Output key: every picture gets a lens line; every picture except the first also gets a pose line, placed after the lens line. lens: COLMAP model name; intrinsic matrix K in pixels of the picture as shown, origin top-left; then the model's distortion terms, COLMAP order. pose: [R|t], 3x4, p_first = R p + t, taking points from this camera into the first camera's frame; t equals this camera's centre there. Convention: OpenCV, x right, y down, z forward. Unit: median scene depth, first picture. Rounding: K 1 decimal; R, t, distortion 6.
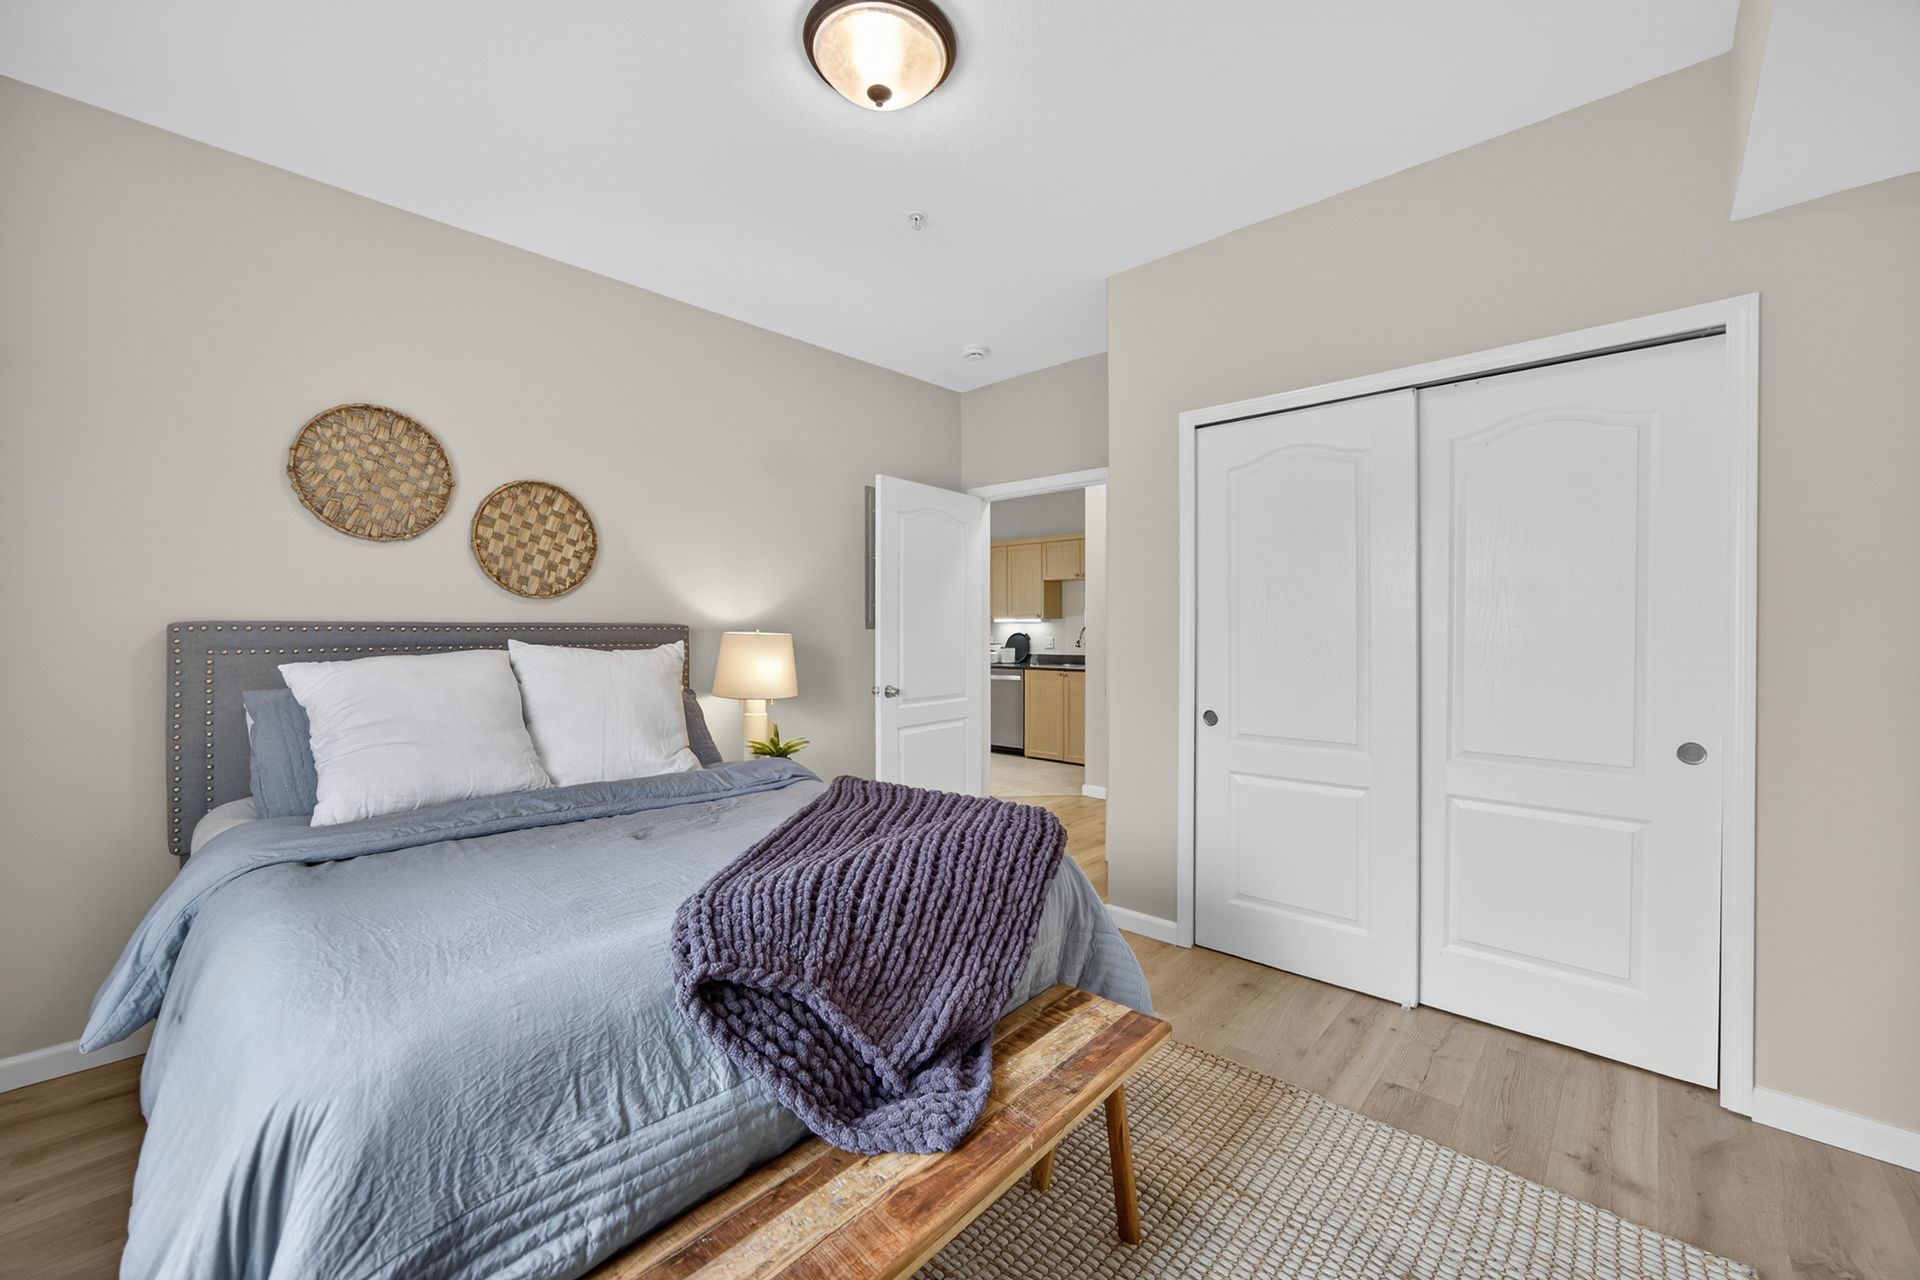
lens RADIAL K [[757.3, 0, 965.4], [0, 757.3, 626.2], [0, 0, 1]] dist [-0.027402, 0.012127]
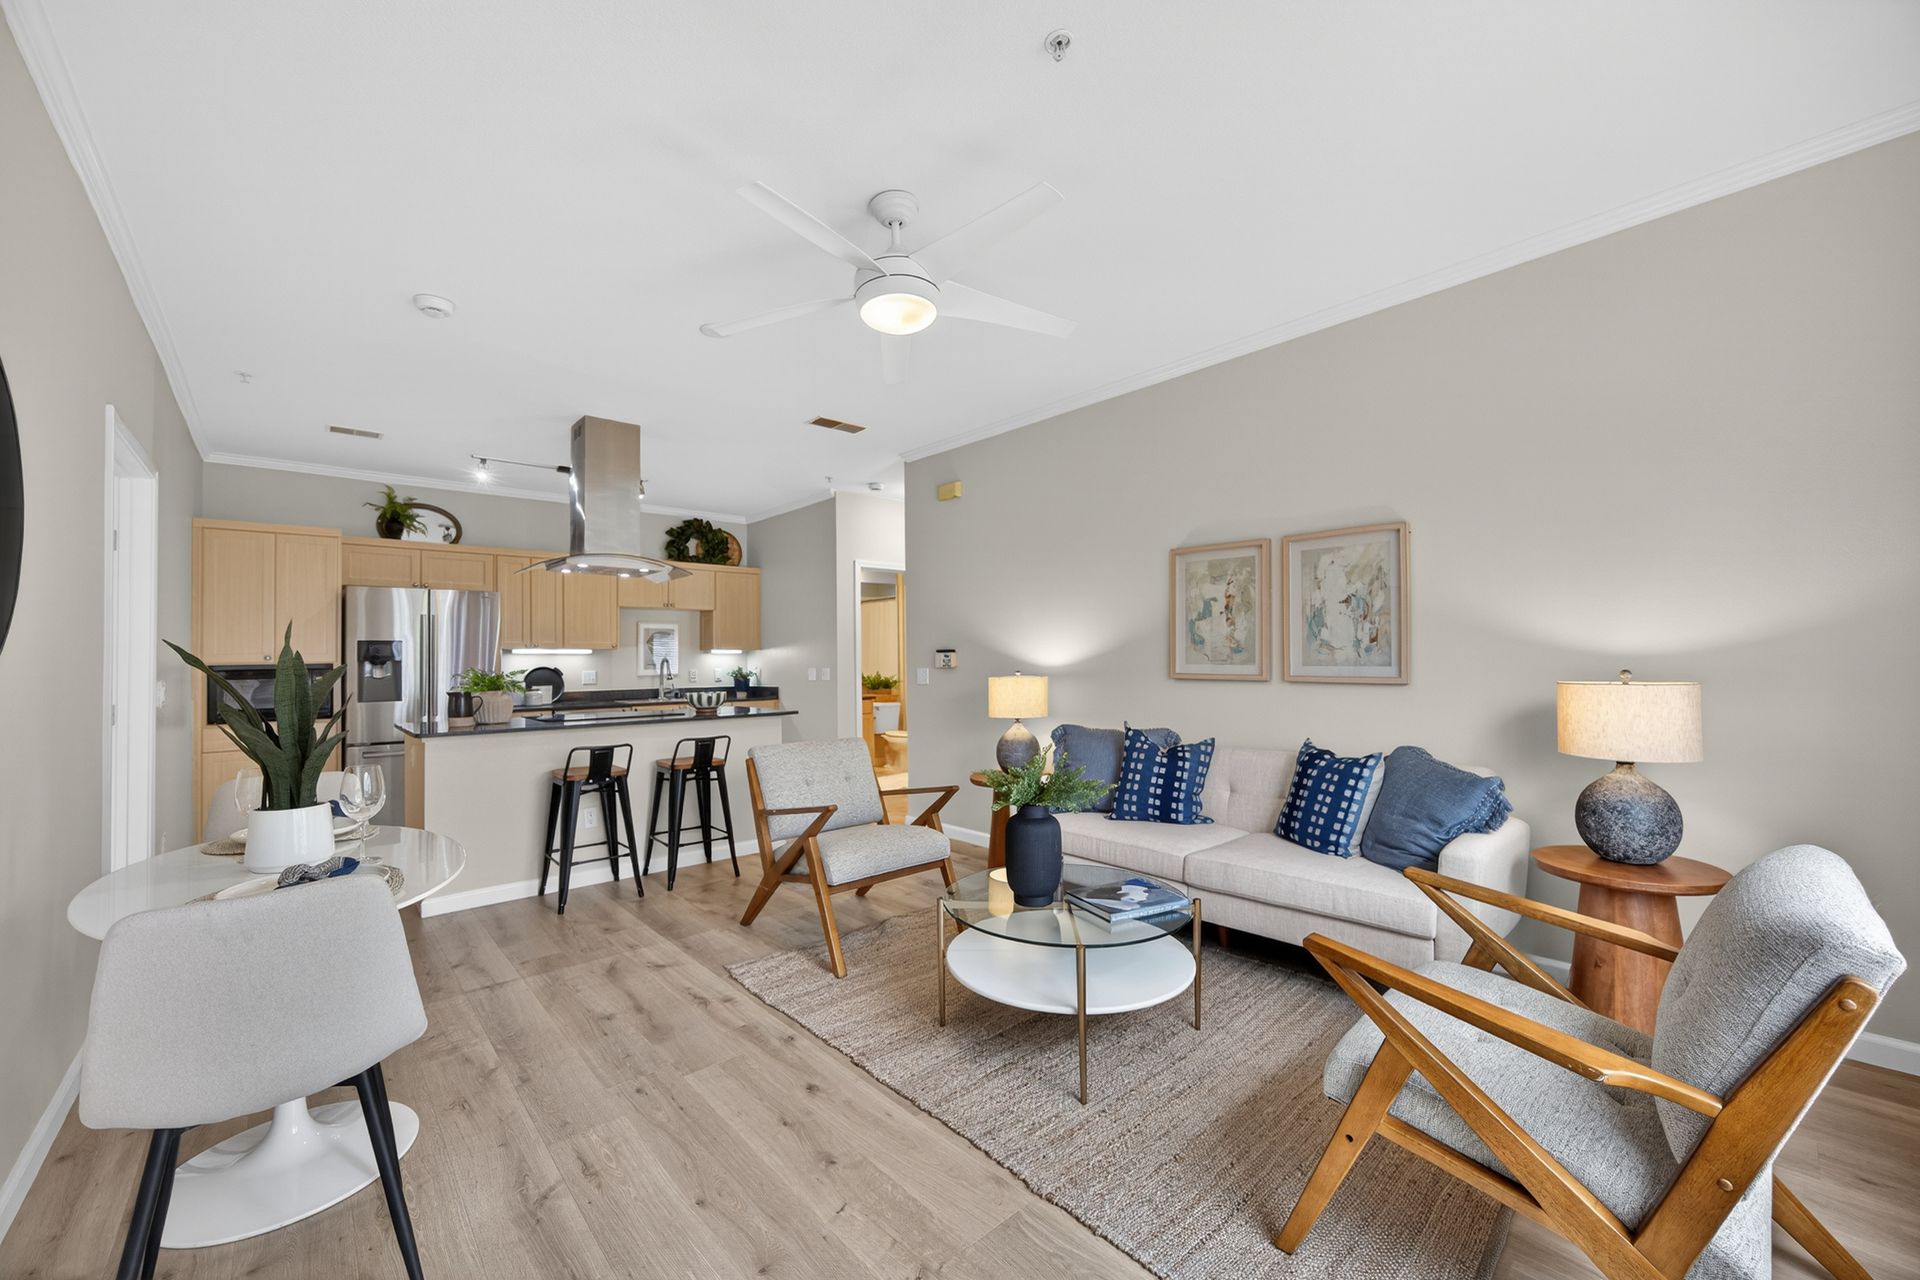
lens RADIAL K [[731.9, 0, 941.0], [0, 731.9, 642.1], [0, 0, 1]] dist [-0.037893, 0.011661]
pose [[0.128883, 0.024472, 0.991358, -0.677174], [0.014307, 0.999546, -0.026534, 0.008745], [-0.991557, 0.017603, 0.128474, 0.493391]]
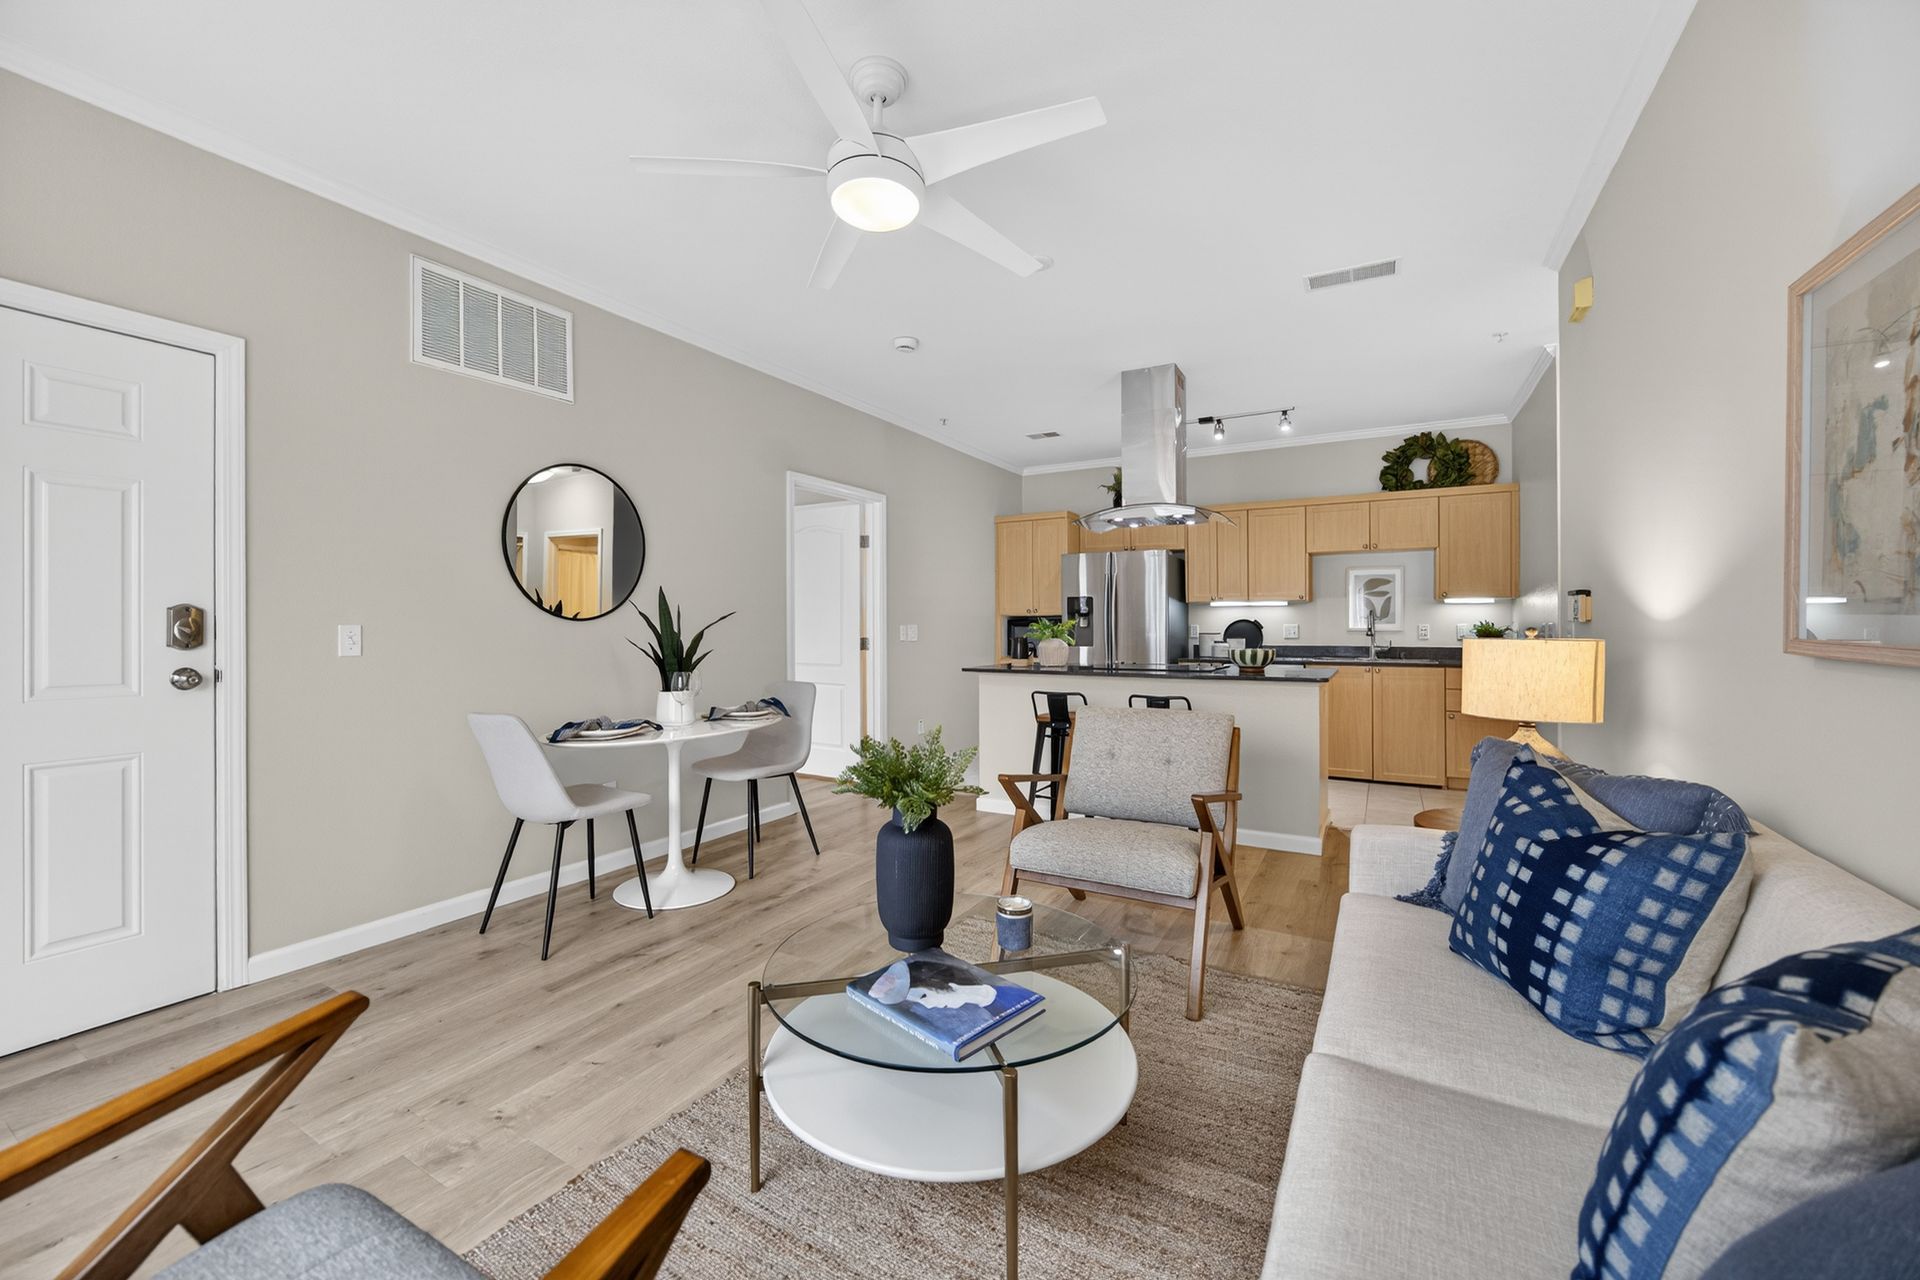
lens RADIAL K [[757.3, 0, 965.4], [0, 757.3, 626.2], [0, 0, 1]] dist [-0.027402, 0.012127]
pose [[0.978877, -0.002116, 0.204439, -0.405592], [0.002015, 0.999998, 0.000702, 0.014880], [-0.204440, -0.000275, 0.978879, 0.276745]]
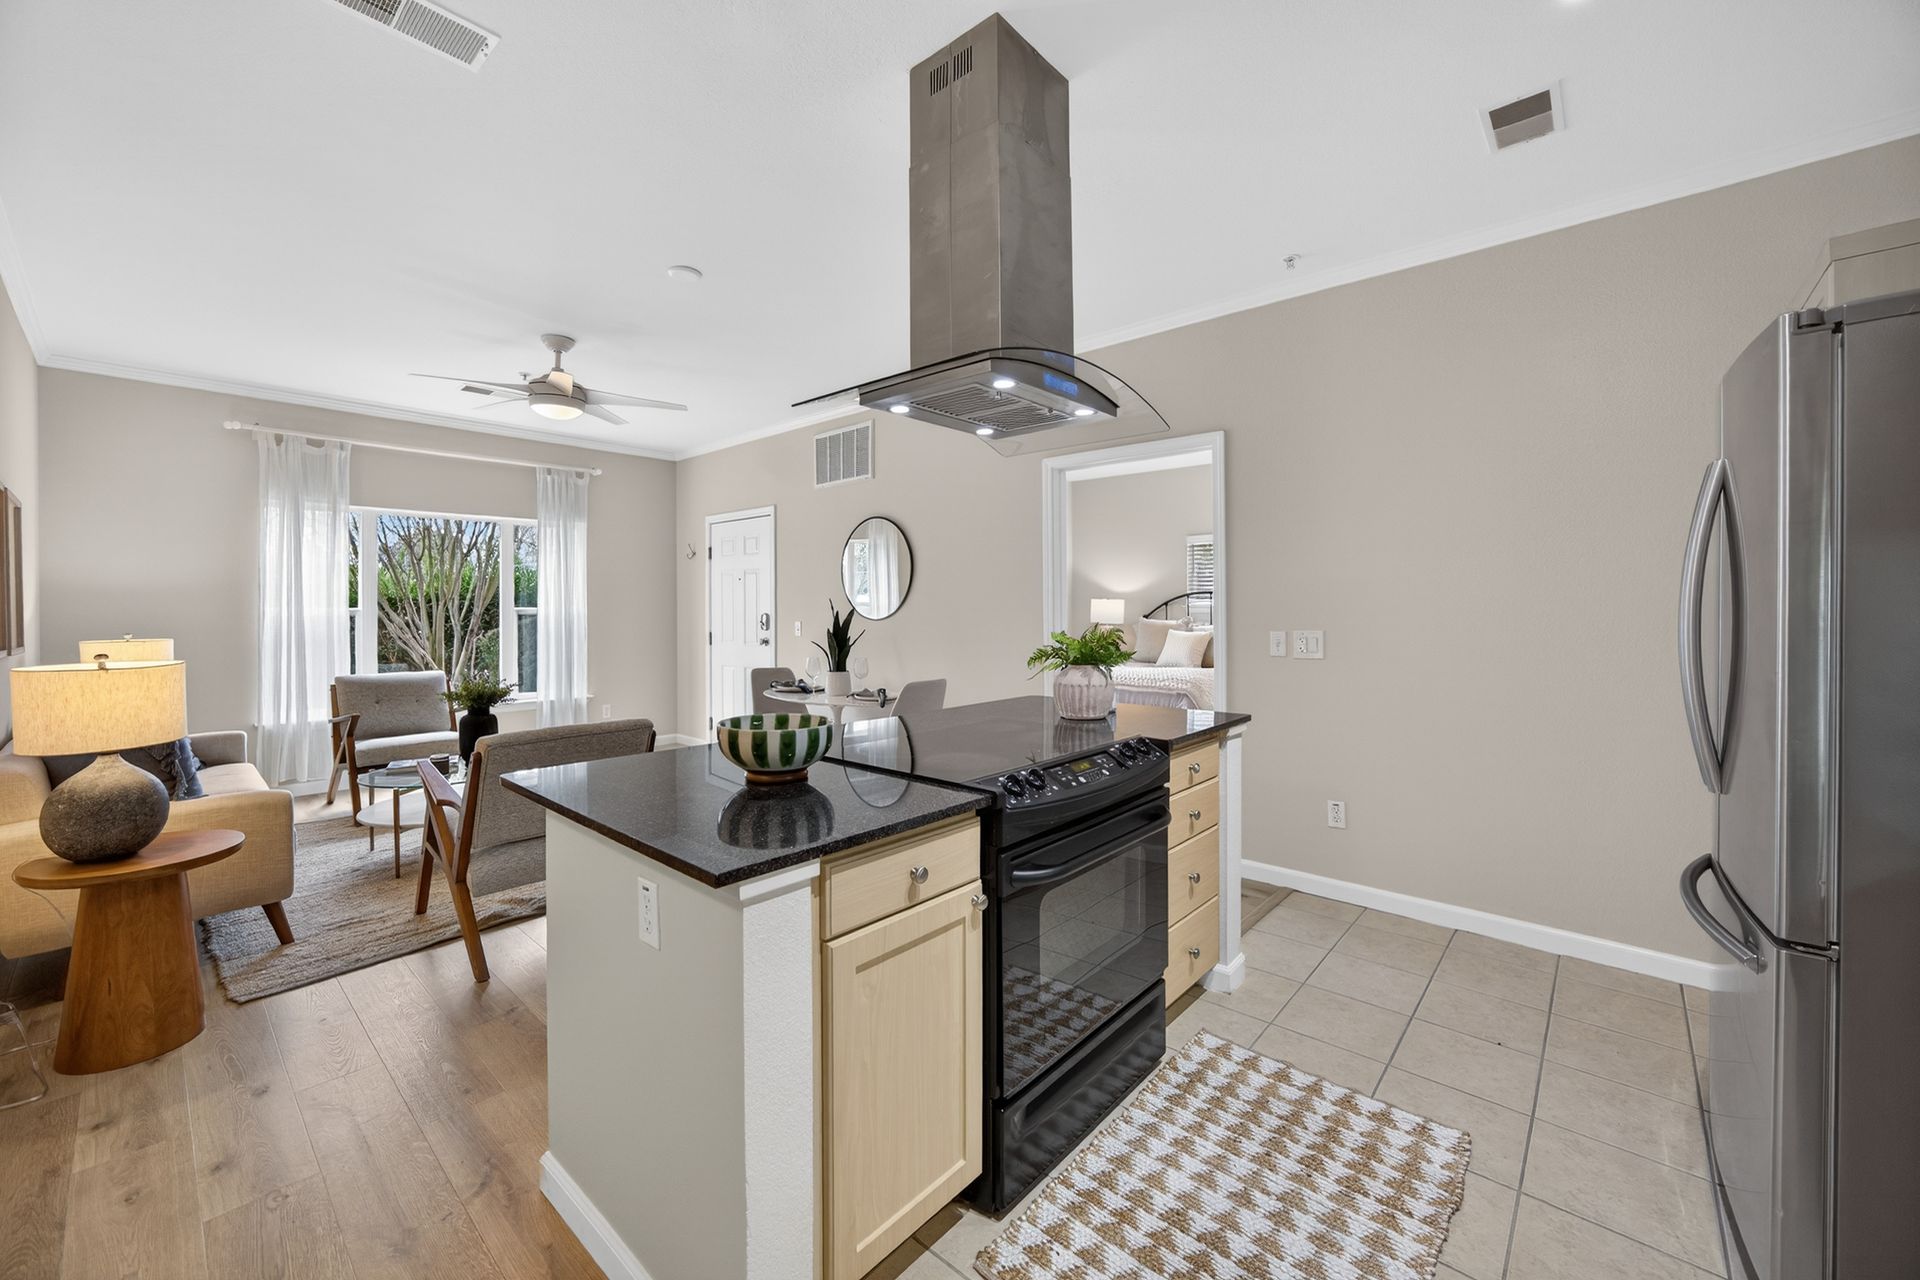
lens RADIAL K [[741.0, 0, 956.5], [0, 741.0, 614.4], [0, 0, 1]] dist [-0.047457, 0.010934]
pose [[-0.000706, 0.006925, -0.999976, 0.112018], [-0.000268, 0.999976, 0.006925, 0.002053], [1.000000, 0.000273, -0.000704, 0.816656]]
